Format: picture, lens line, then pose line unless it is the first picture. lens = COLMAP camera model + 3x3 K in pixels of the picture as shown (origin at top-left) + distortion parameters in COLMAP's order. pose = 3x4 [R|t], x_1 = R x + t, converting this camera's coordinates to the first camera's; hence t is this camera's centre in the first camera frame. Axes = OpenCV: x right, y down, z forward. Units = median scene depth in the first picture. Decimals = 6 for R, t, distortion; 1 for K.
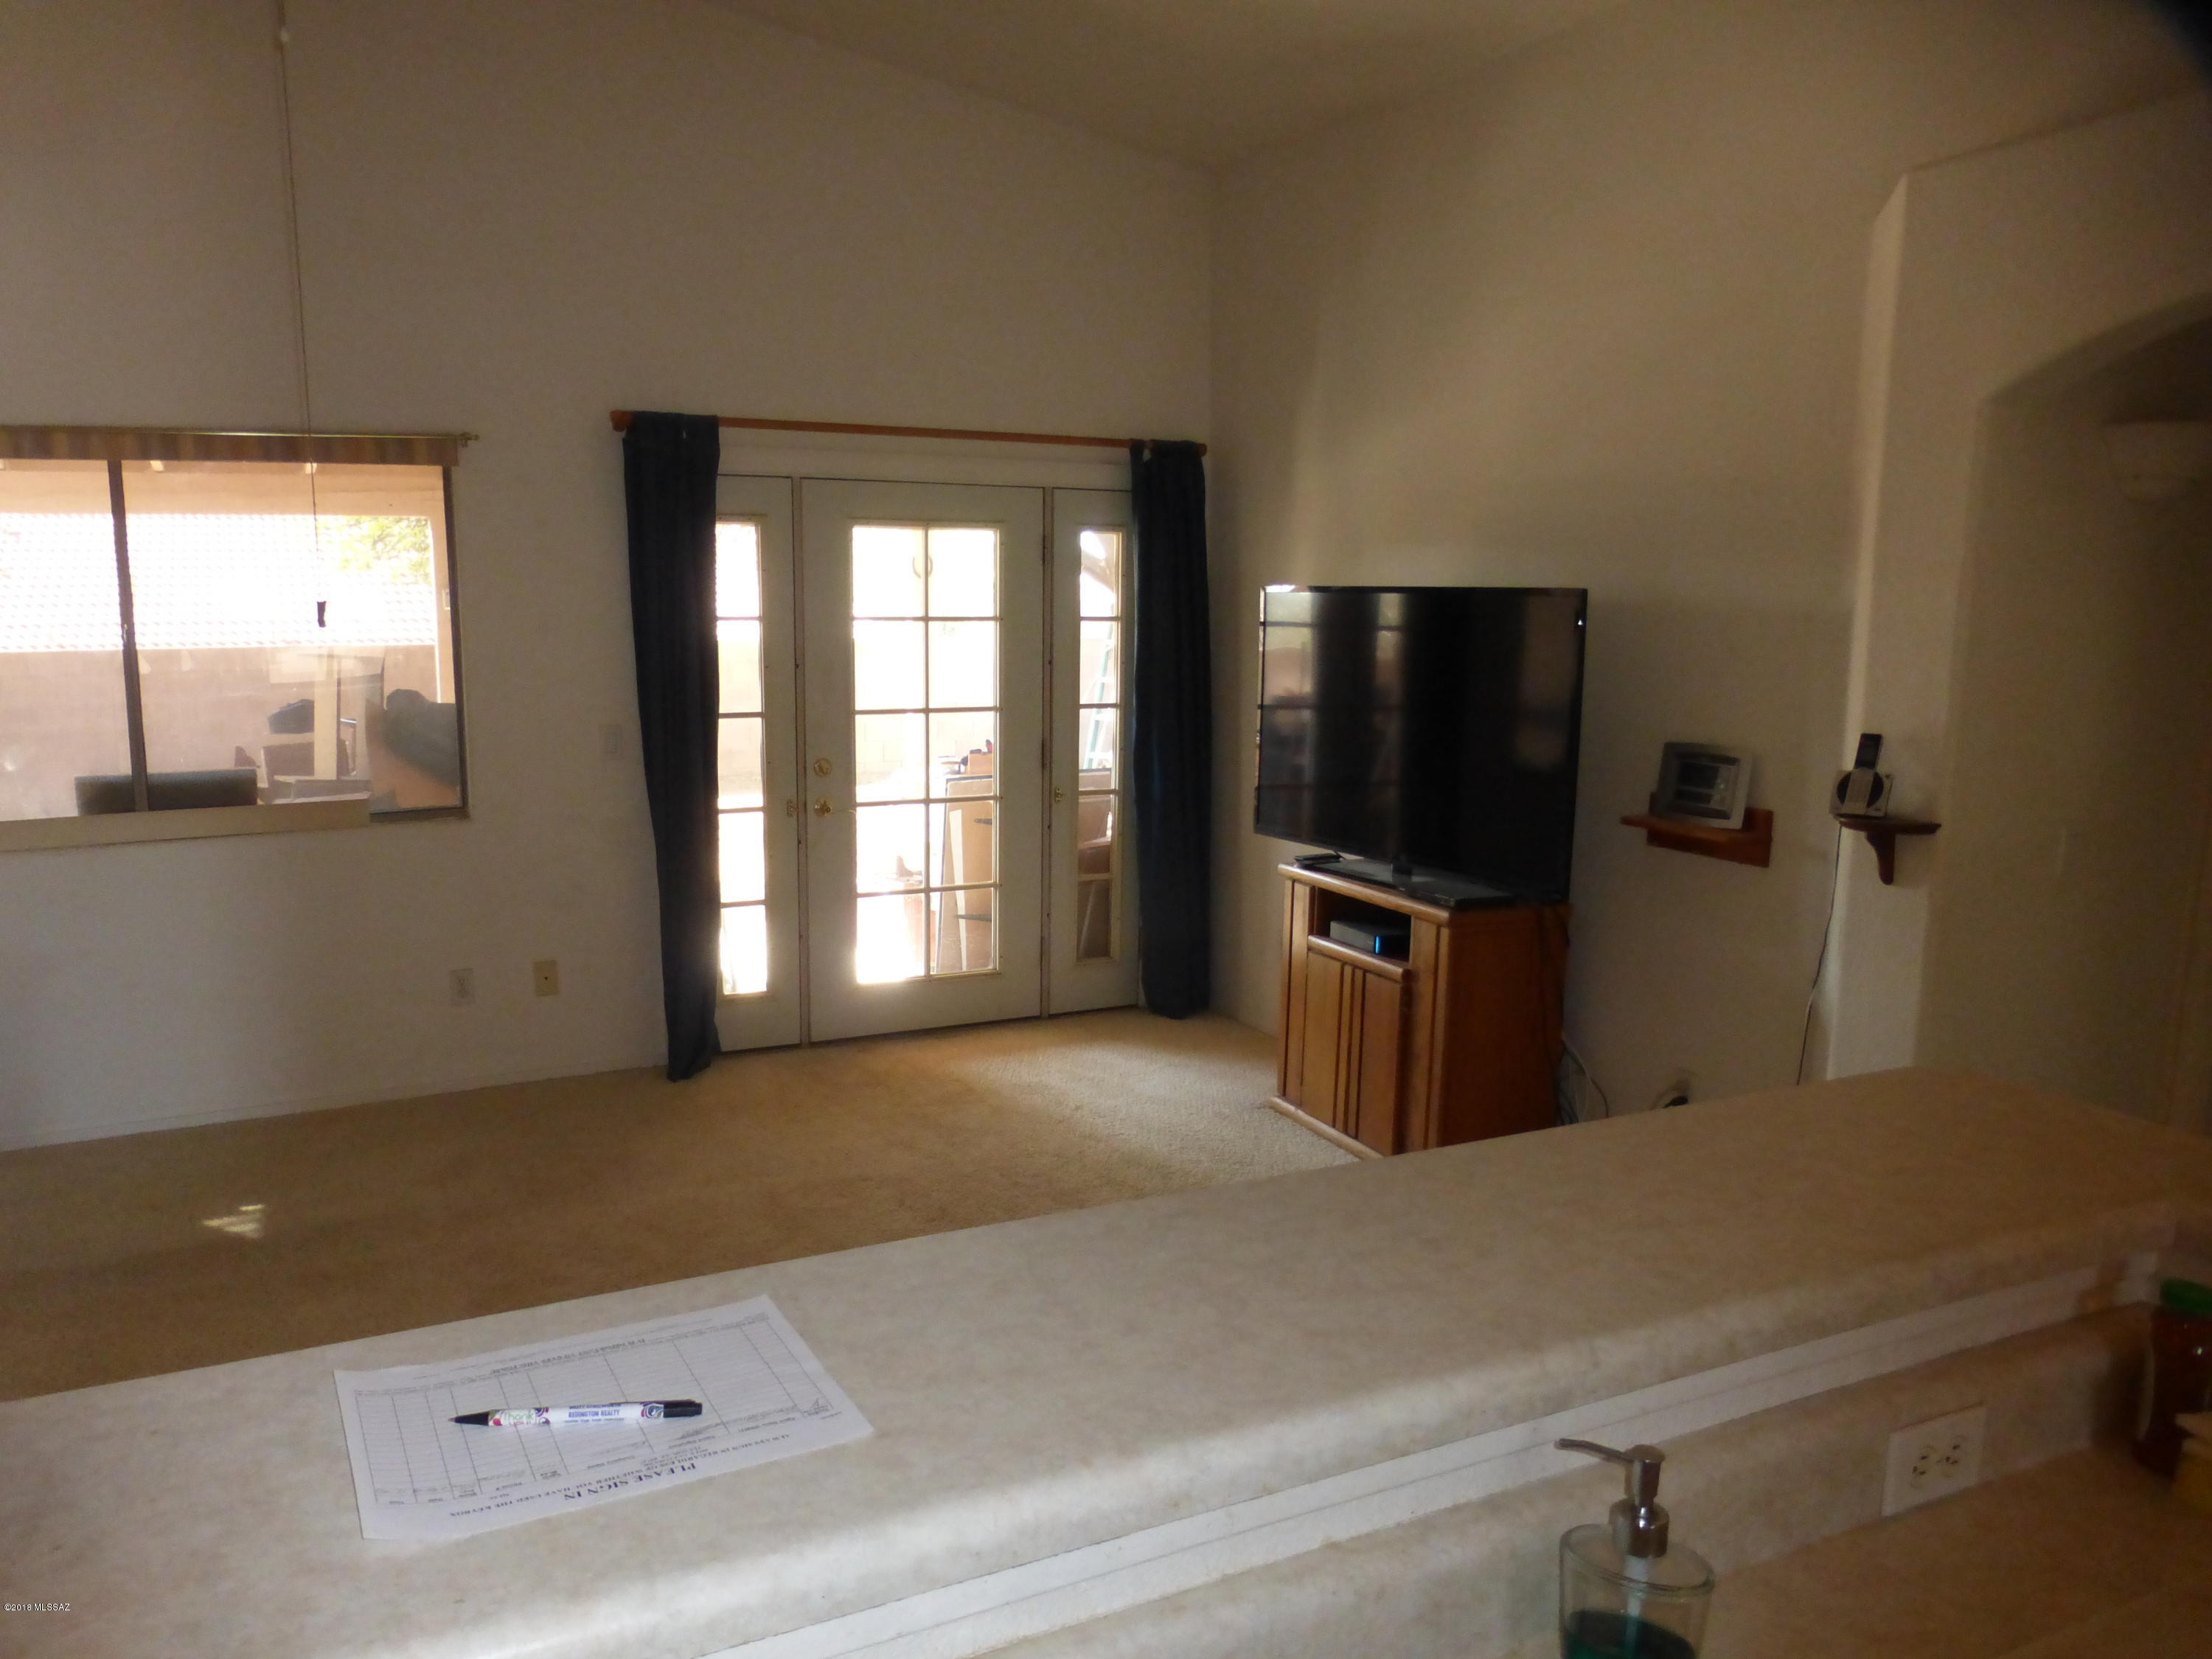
lens RADIAL K [[1662.9, 0, 1090.6], [0, 1662.9, 833.7], [0, 0, 1]] dist [-0.033605, 0.000963]
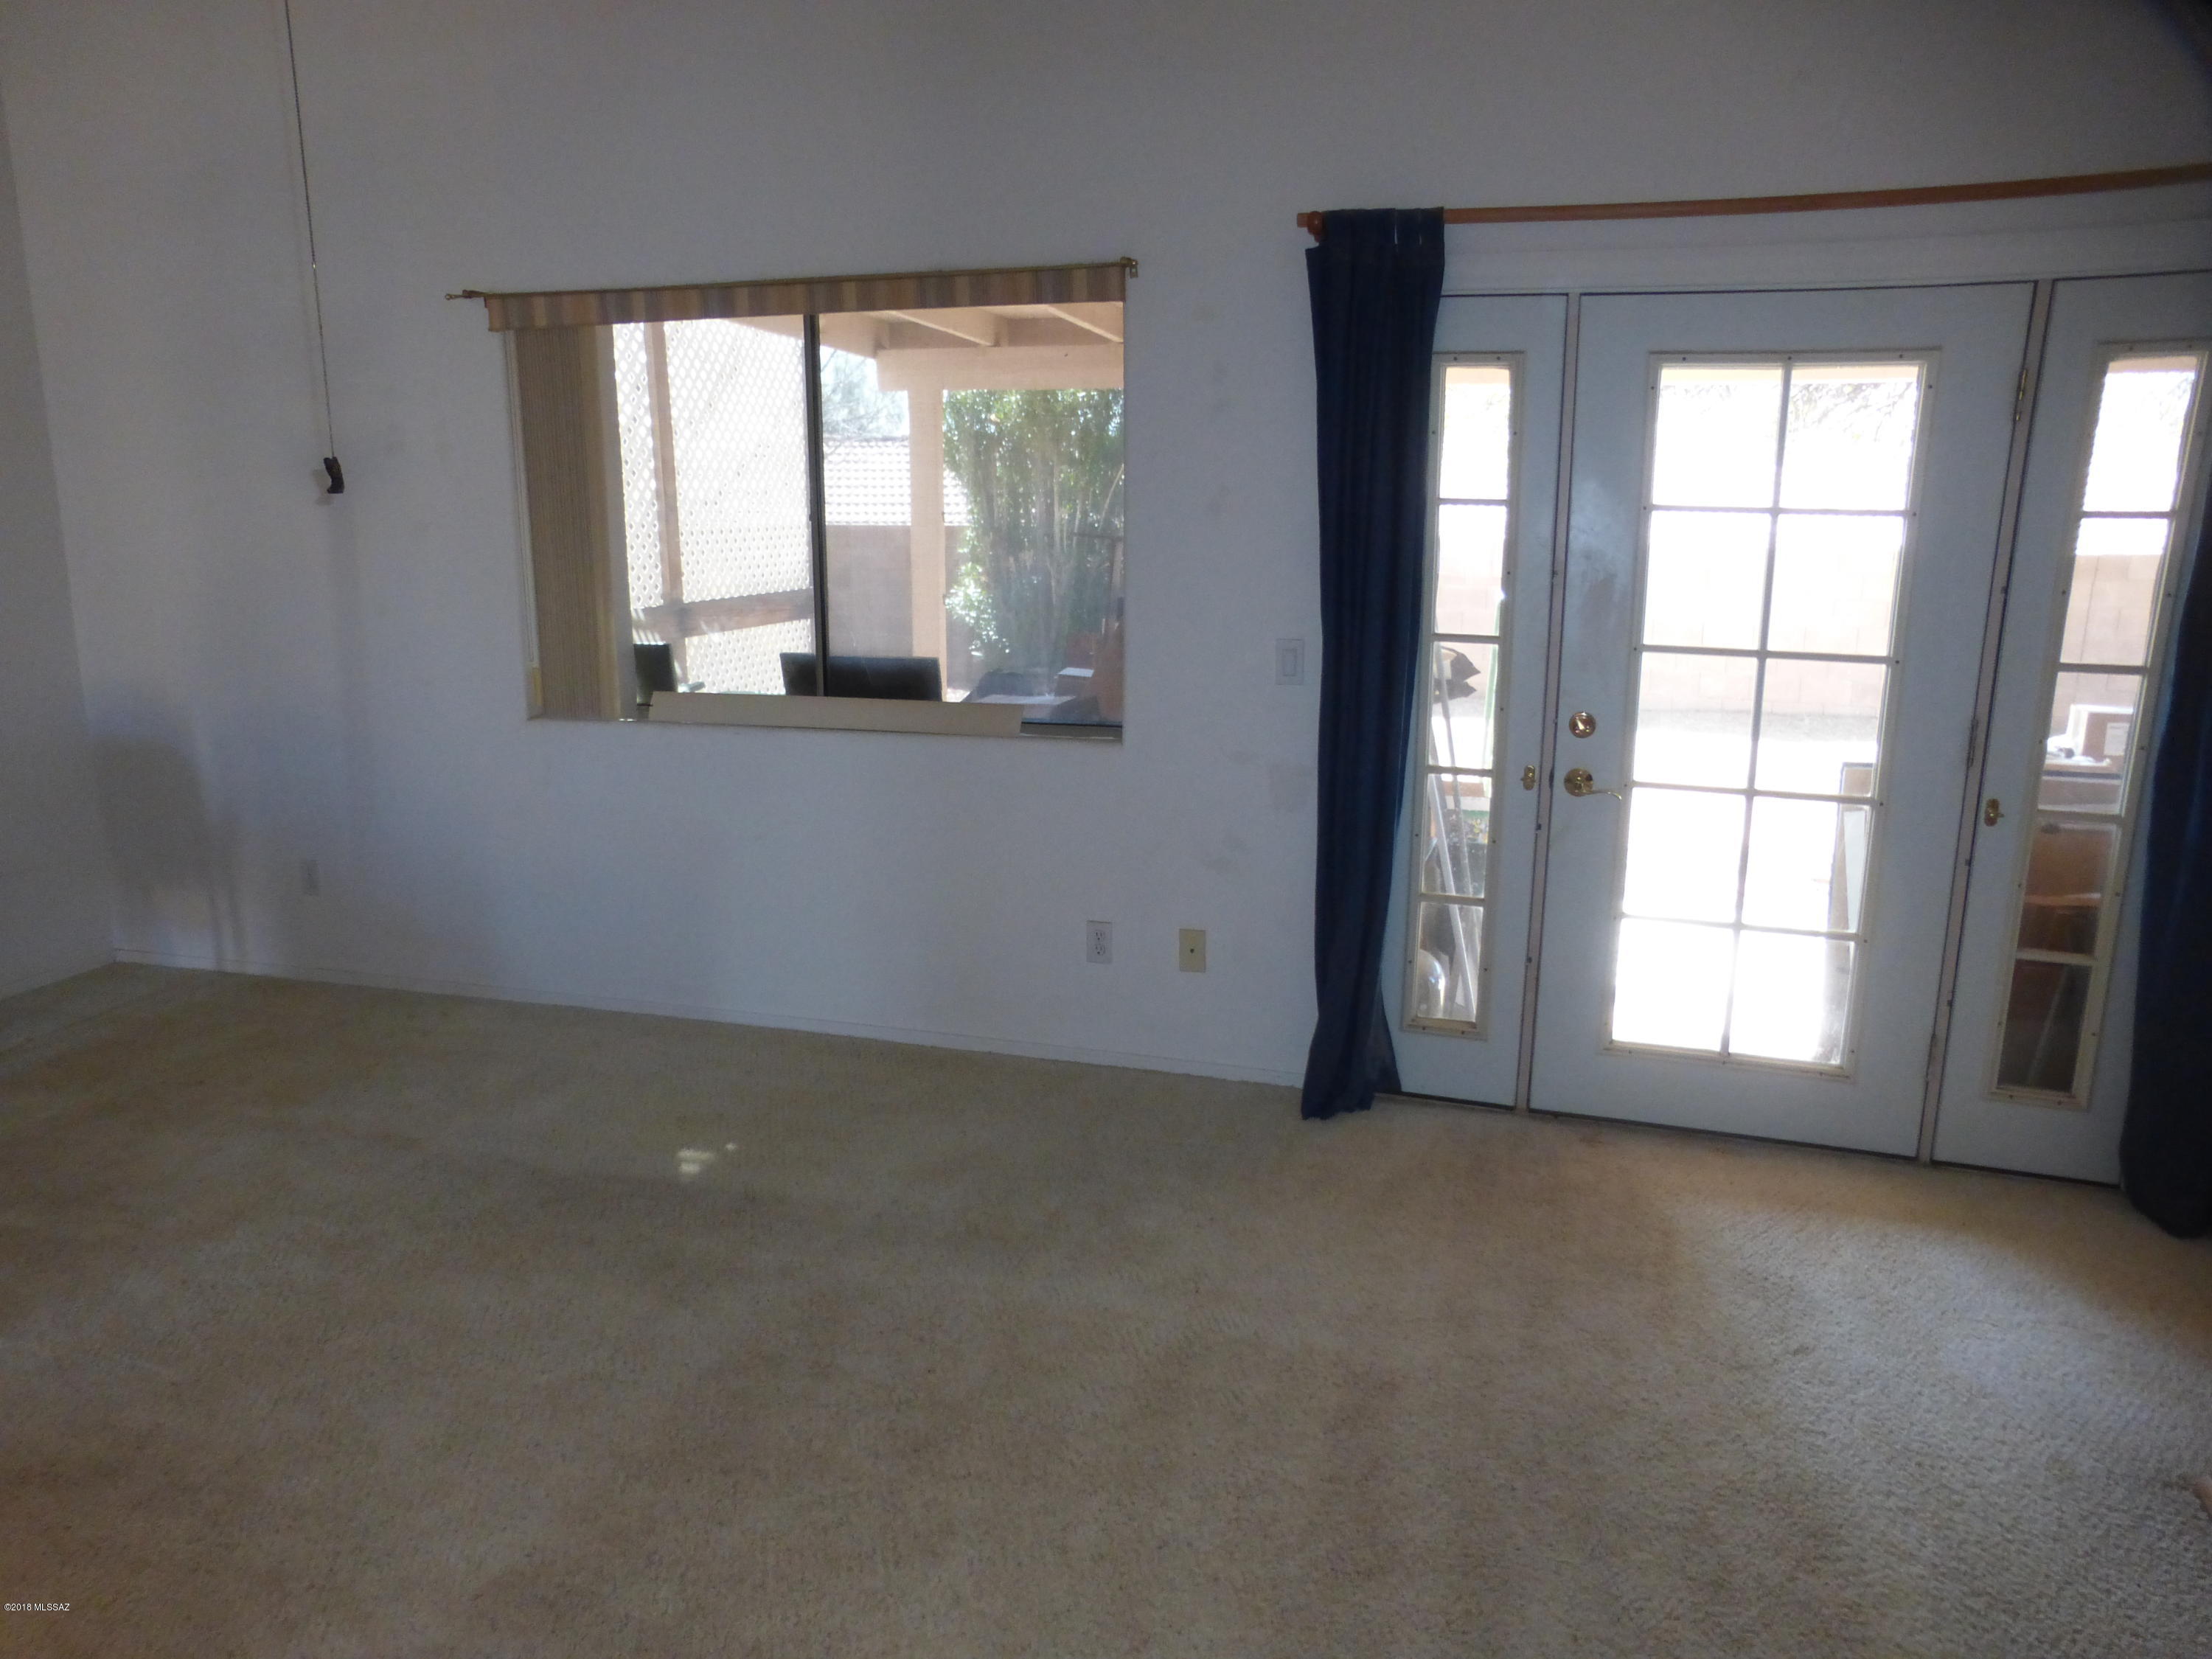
lens RADIAL K [[1629.6, 0, 1104.6], [0, 1629.6, 809.1], [0, 0, 1]] dist [-0.035022, 0.085341]
pose [[0.723925, 0.134781, -0.676585, 0.159660], [-0.116851, 0.990515, 0.072291, -0.031424], [0.679911, 0.026726, 0.732807, 0.381568]]
